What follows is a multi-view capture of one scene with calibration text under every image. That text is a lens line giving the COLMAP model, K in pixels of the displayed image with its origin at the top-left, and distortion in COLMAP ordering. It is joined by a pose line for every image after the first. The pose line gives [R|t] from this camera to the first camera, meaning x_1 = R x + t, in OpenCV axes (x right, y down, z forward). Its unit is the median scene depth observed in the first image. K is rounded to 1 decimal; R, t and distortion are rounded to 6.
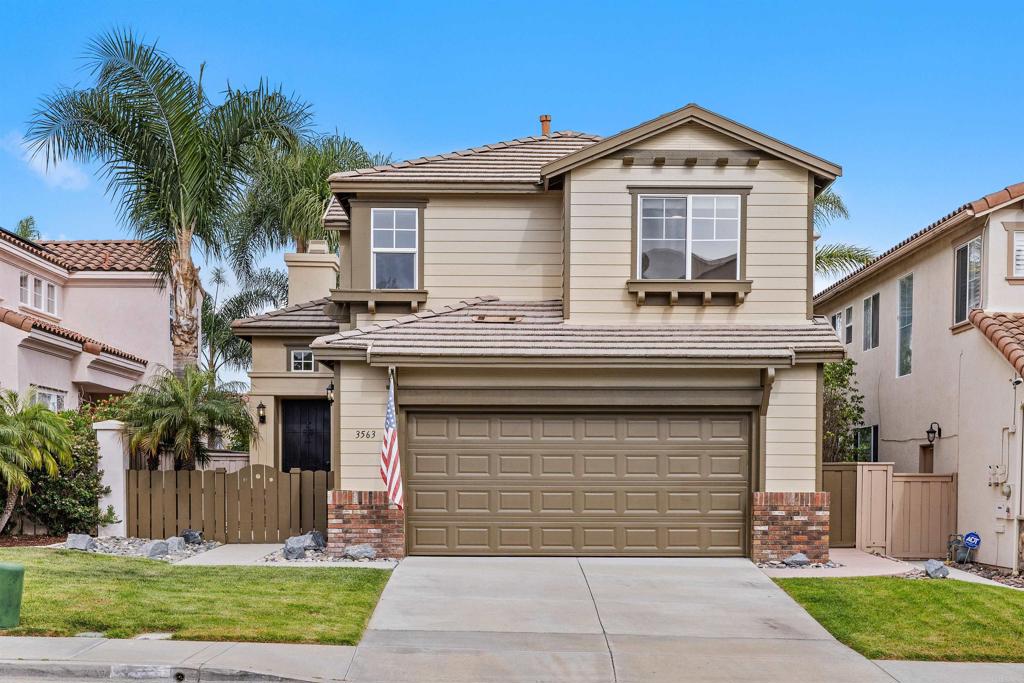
lens RADIAL K [[1665.5, 0, 512.0], [0, 1665.5, 341.5], [0, 0, 1]] dist [-0.001504, -0.012803]
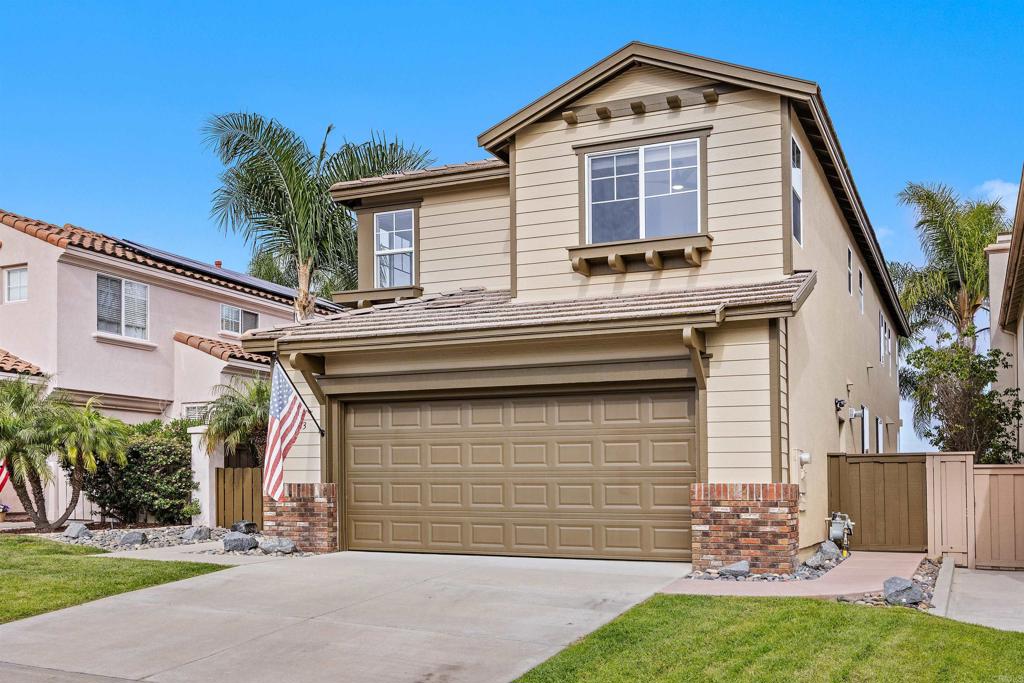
lens RADIAL K [[1036.3, 0, 437.2], [0, 1036.3, 375.1], [0, 0, 1]] dist [-0.003490, 0.003209]
pose [[0.890807, -0.049858, -0.451639, 0.253275], [0.037241, 0.998629, -0.036788, 0.049081], [0.452854, 0.015952, 0.891442, 0.467118]]
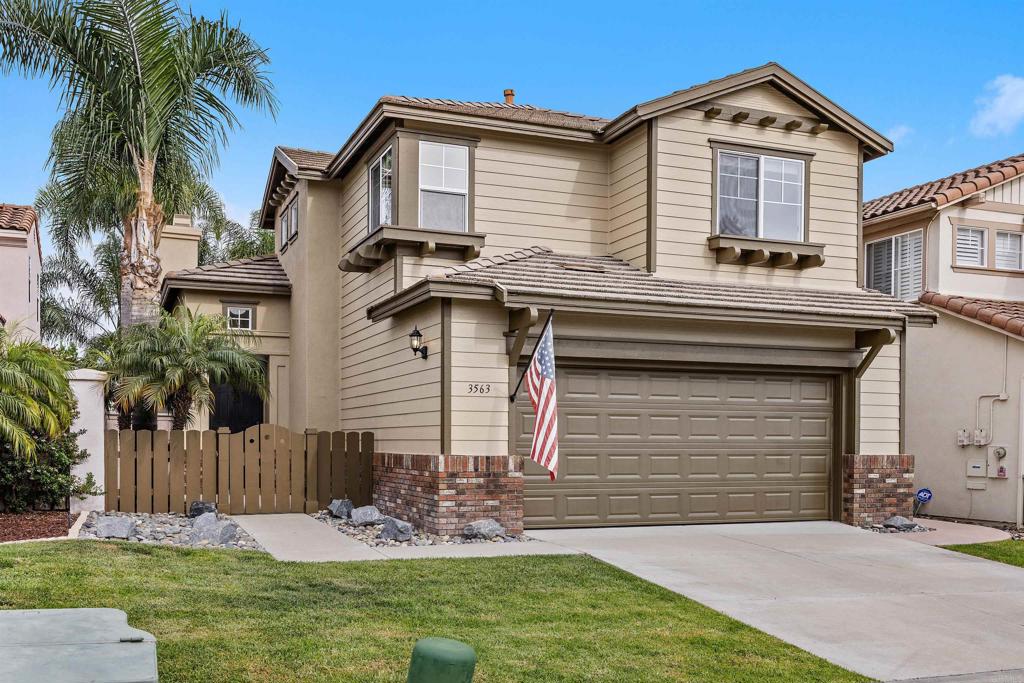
lens RADIAL K [[1033.1, 0, 544.3], [0, 1033.1, 364.9], [0, 0, 1]] dist [0.001811, 0.002648]
pose [[0.921927, 0.029051, 0.386274, -0.248887], [-0.033616, 0.999422, 0.005069, 0.038223], [-0.385903, -0.017658, 0.922370, 0.482099]]
